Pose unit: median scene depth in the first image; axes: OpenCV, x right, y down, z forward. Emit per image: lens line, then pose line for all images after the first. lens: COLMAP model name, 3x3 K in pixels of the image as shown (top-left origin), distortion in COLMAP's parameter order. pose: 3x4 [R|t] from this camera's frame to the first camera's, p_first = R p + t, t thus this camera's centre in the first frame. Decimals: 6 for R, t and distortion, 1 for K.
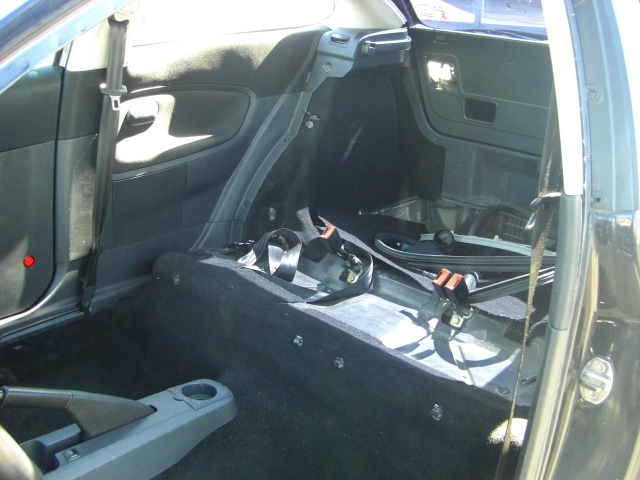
lens RADIAL K [[725.3, 0, 321.2], [0, 725.3, 239.2], [0, 0, 1]] dist [-0.146339, 0.000000]
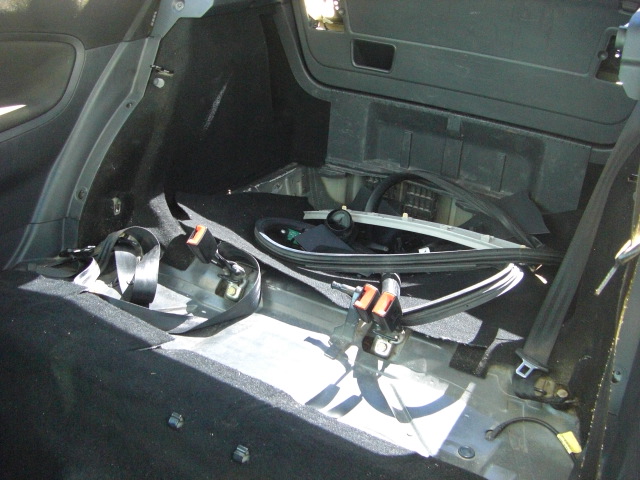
lens RADIAL K [[725.3, 0, 306.9], [0, 725.3, 233.3], [0, 0, 1]] dist [-0.146339, 0.000000]
pose [[0.978953, -0.070471, 0.191531, -0.019891], [0.055517, 0.995055, 0.082359, -0.058544], [-0.196388, -0.069993, 0.978025, 0.245724]]
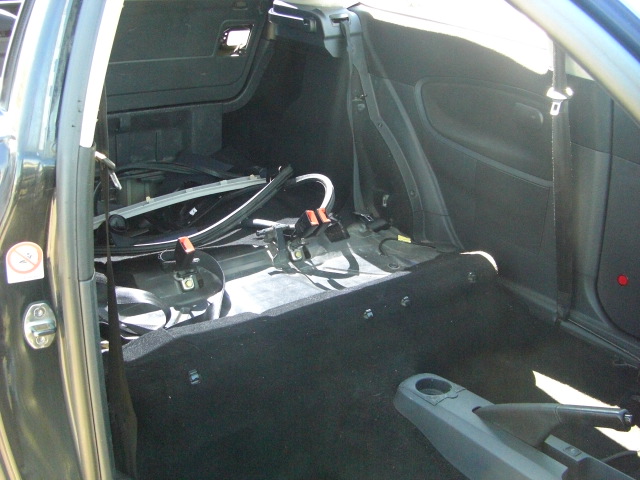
lens RADIAL K [[725.3, 0, 319.8], [0, 725.3, 239.6], [0, 0, 1]] dist [-0.146339, 0.000000]
pose [[0.163263, -0.425288, 0.890211, -0.663508], [0.315186, 0.877516, 0.361419, -0.251540], [-0.934881, 0.221575, 0.277310, 0.546475]]
